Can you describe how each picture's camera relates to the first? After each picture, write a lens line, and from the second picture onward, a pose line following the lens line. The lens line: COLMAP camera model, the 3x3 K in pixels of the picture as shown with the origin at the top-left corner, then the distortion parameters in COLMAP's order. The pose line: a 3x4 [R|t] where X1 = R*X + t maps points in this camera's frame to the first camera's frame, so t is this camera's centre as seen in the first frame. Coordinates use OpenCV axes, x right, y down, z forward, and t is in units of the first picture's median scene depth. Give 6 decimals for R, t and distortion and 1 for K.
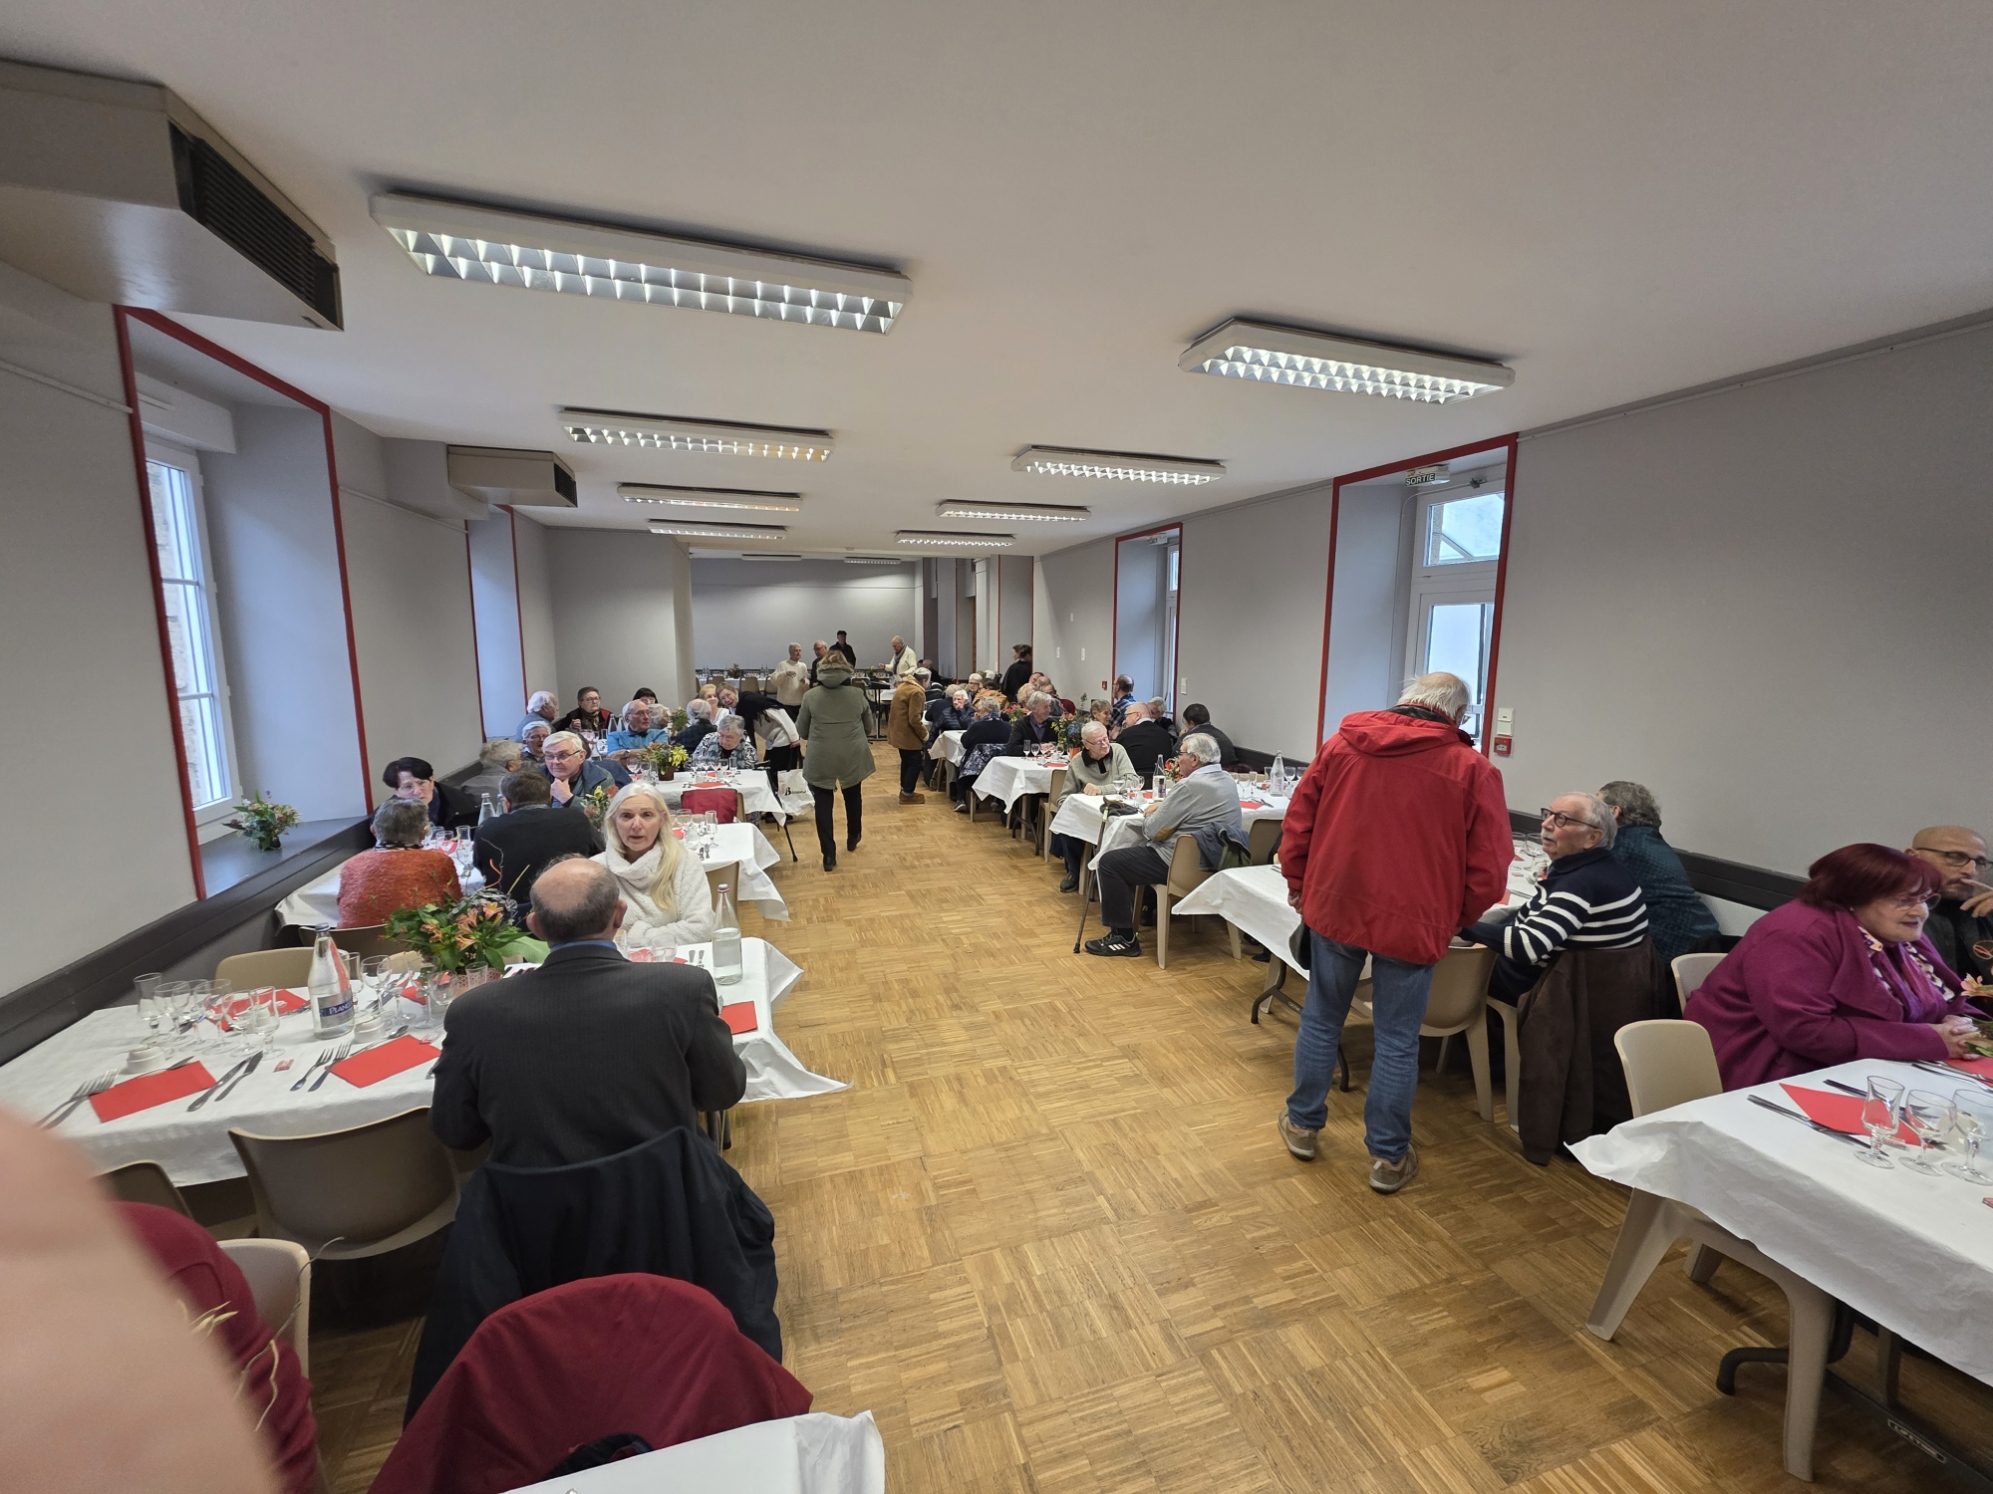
lens RADIAL K [[798.9, 0, 996.5], [0, 798.9, 747.0], [0, 0, 1]] dist [-0.001802, -0.000158]
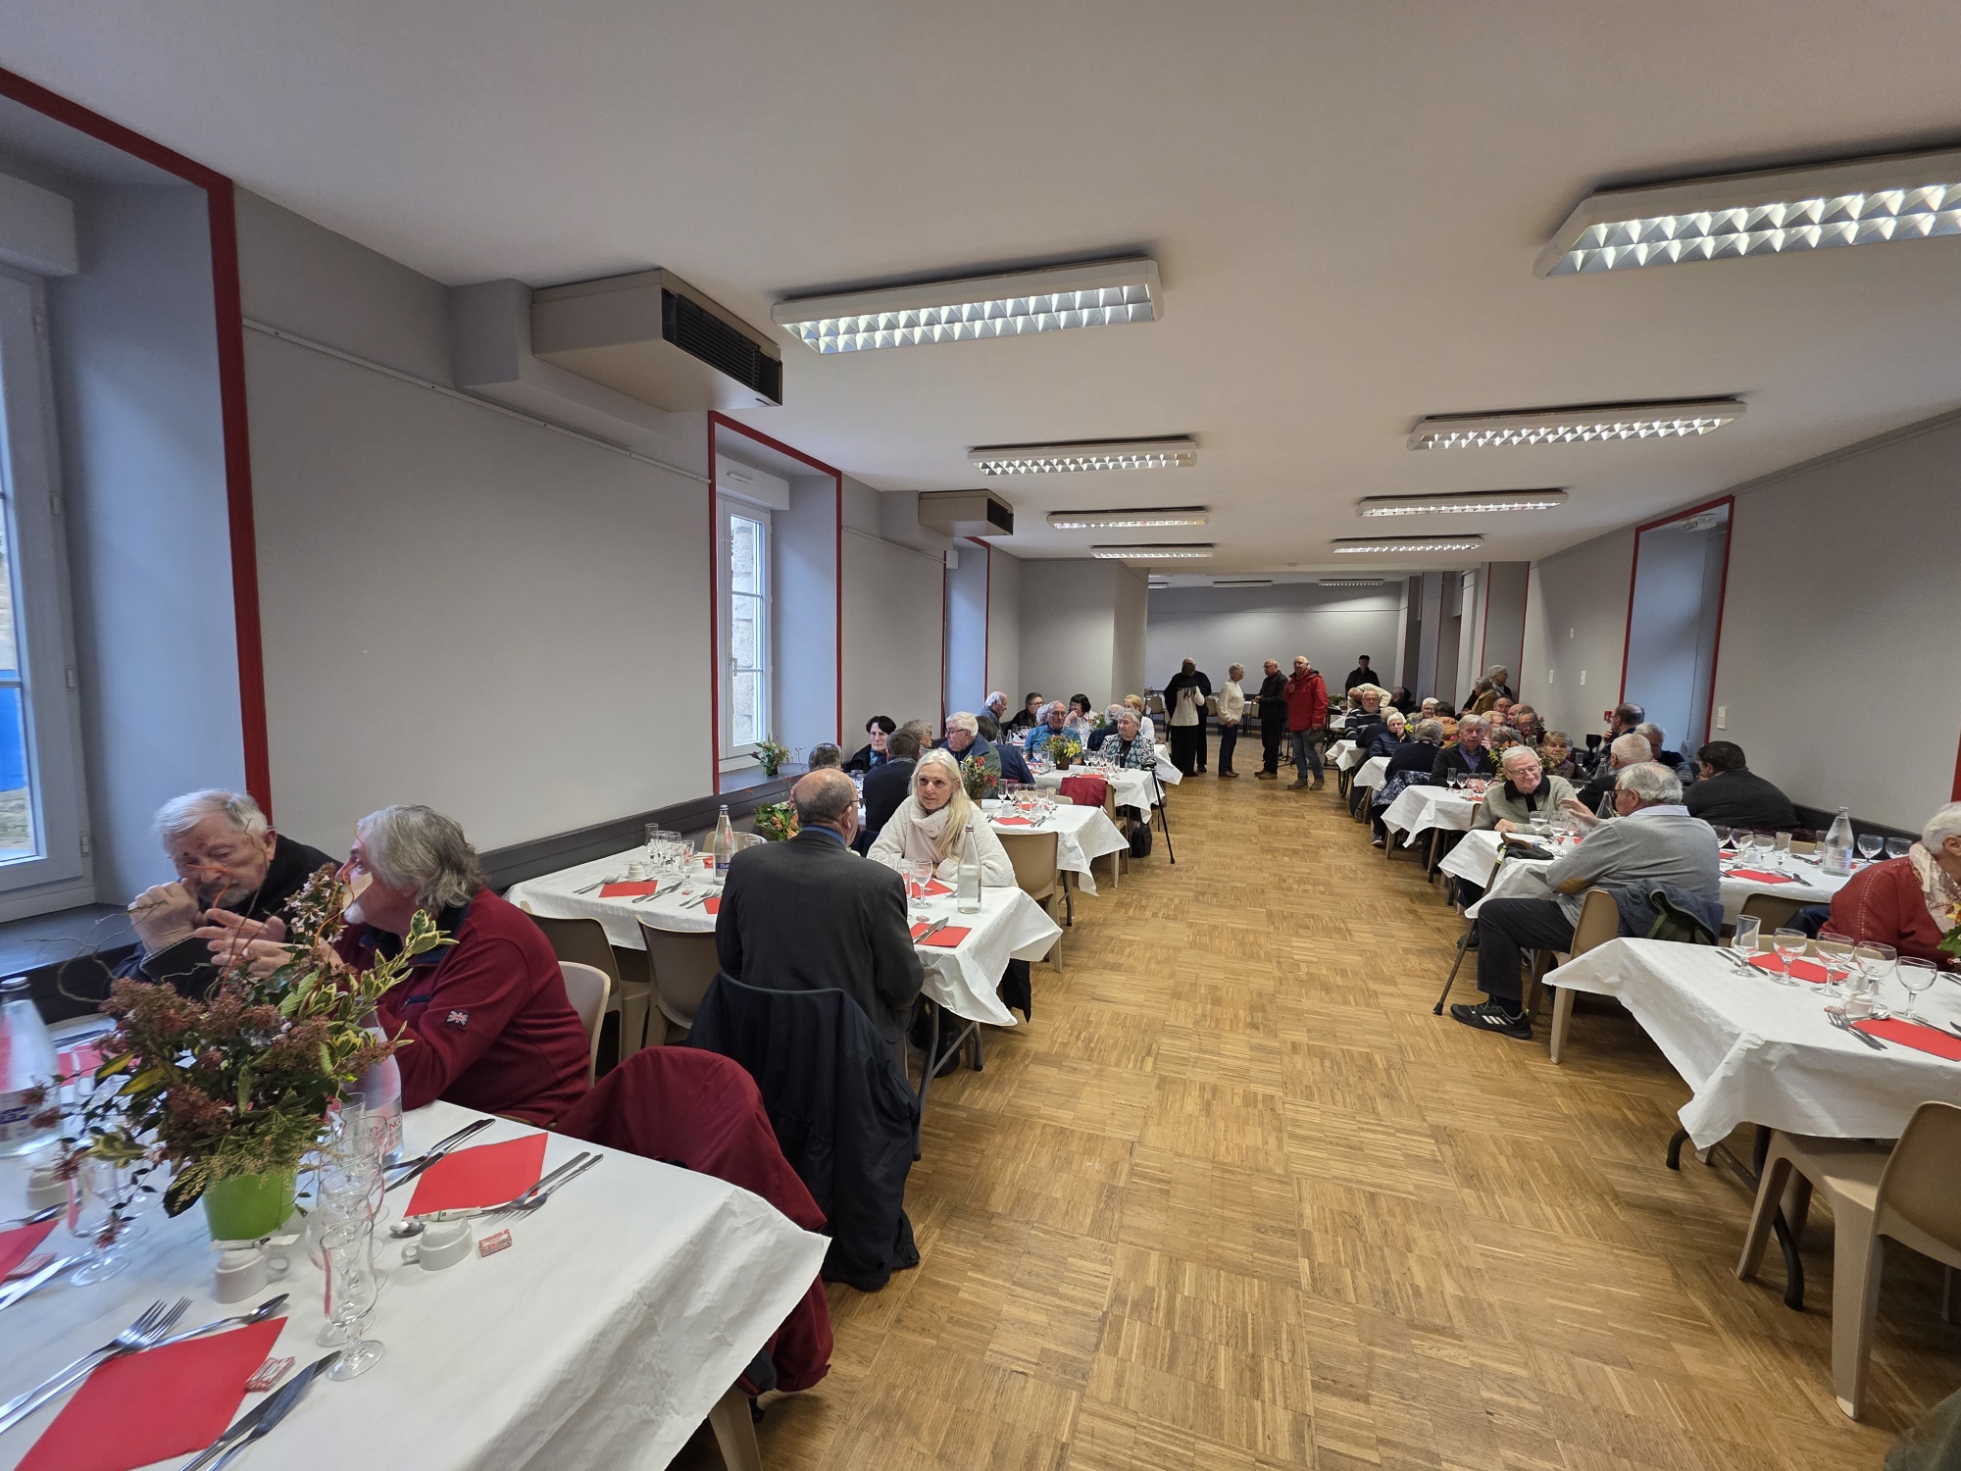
lens RADIAL K [[780.8, 0, 980.5], [0, 780.8, 735.5], [0, 0, 1]] dist [0.000301, -0.000149]
pose [[0.805253, 0.069150, -0.588885, 0.183011], [-0.100866, 0.994676, -0.021126, 0.037712], [0.584289, 0.076410, 0.807941, 0.052504]]
